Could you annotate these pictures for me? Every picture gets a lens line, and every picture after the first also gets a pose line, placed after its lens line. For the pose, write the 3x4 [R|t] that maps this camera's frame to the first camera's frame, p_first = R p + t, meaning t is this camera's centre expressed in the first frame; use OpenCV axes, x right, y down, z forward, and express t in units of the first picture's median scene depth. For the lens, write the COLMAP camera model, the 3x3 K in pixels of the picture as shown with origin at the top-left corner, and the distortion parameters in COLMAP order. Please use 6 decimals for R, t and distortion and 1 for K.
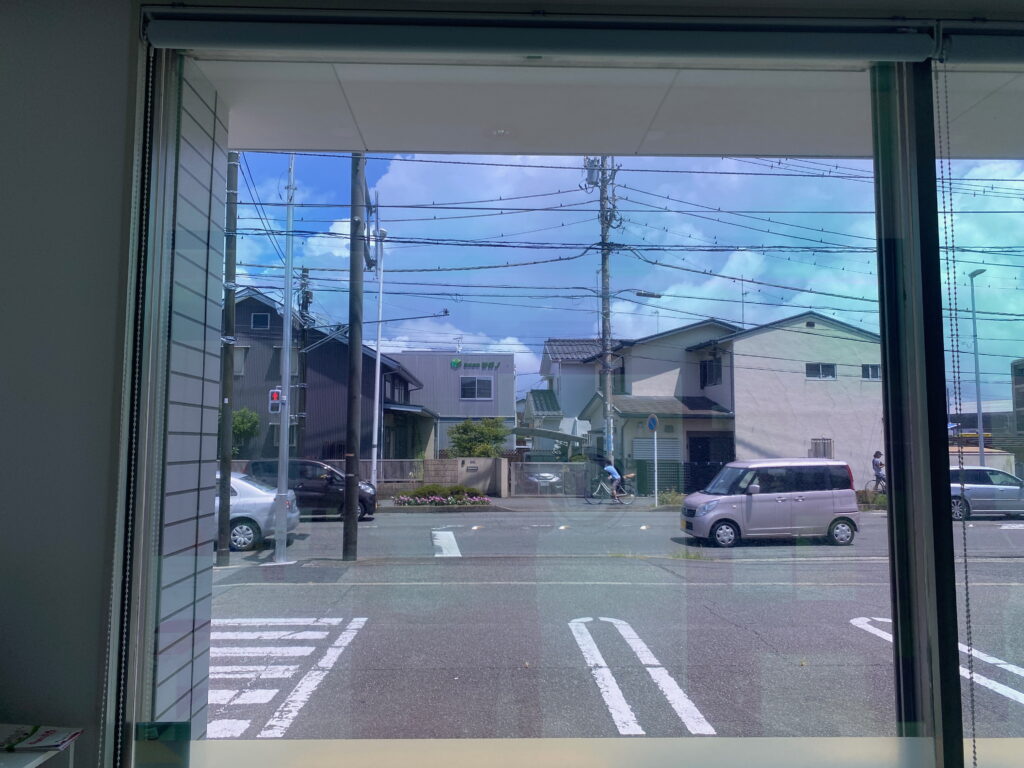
lens RADIAL K [[784.3, 0, 512.4], [0, 784.3, 367.6], [0, 0, 1]] dist [0.014669, -0.019190]
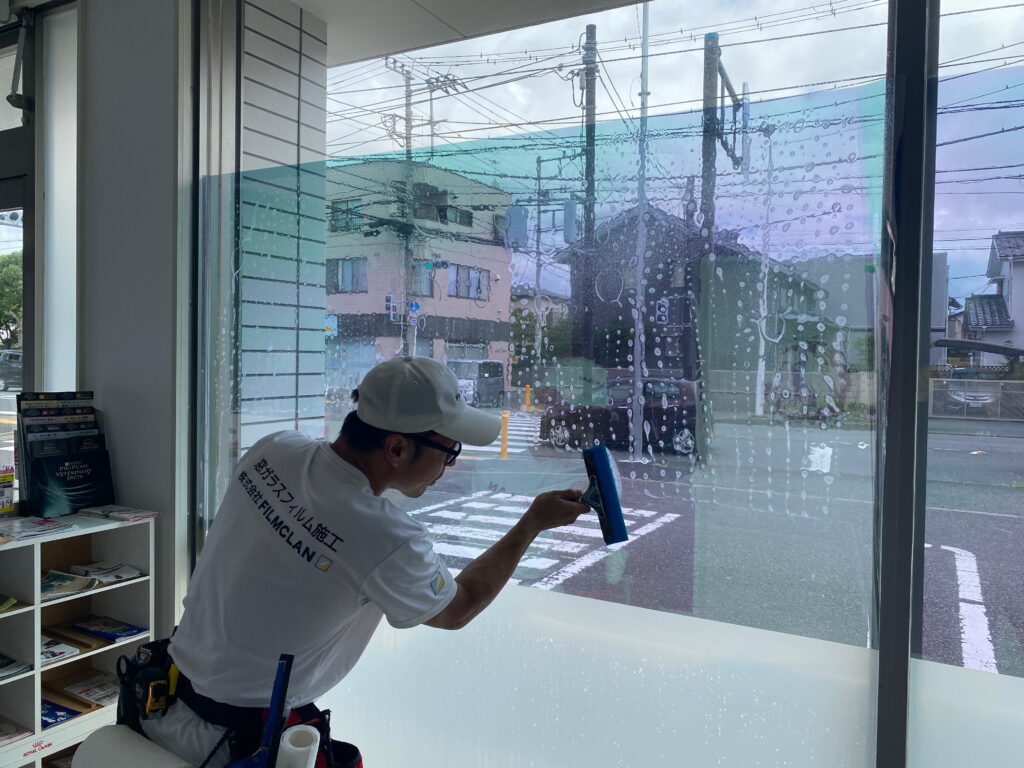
lens RADIAL K [[784.3, 0, 503.6], [0, 784.3, 373.9], [0, 0, 1]] dist [0.014669, -0.019190]
pose [[0.857543, 0.022570, -0.513916, 0.117420], [0.037173, 0.993706, 0.105669, 0.016921], [0.513067, -0.109719, 0.851307, 0.028377]]
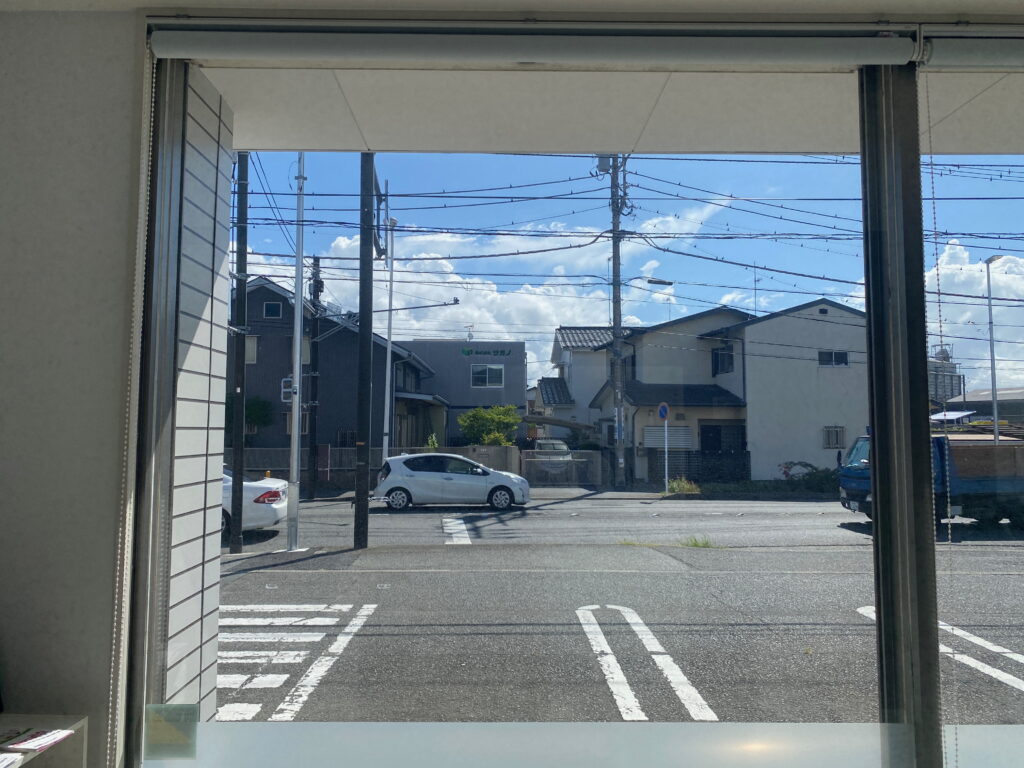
lens RADIAL K [[784.3, 0, 510.3], [0, 784.3, 364.2], [0, 0, 1]] dist [0.014669, -0.019190]
pose [[0.999838, -0.001653, -0.017922, 0.004942], [0.001860, 0.999932, 0.011523, -0.002709], [0.017902, -0.011554, 0.999773, -0.006519]]
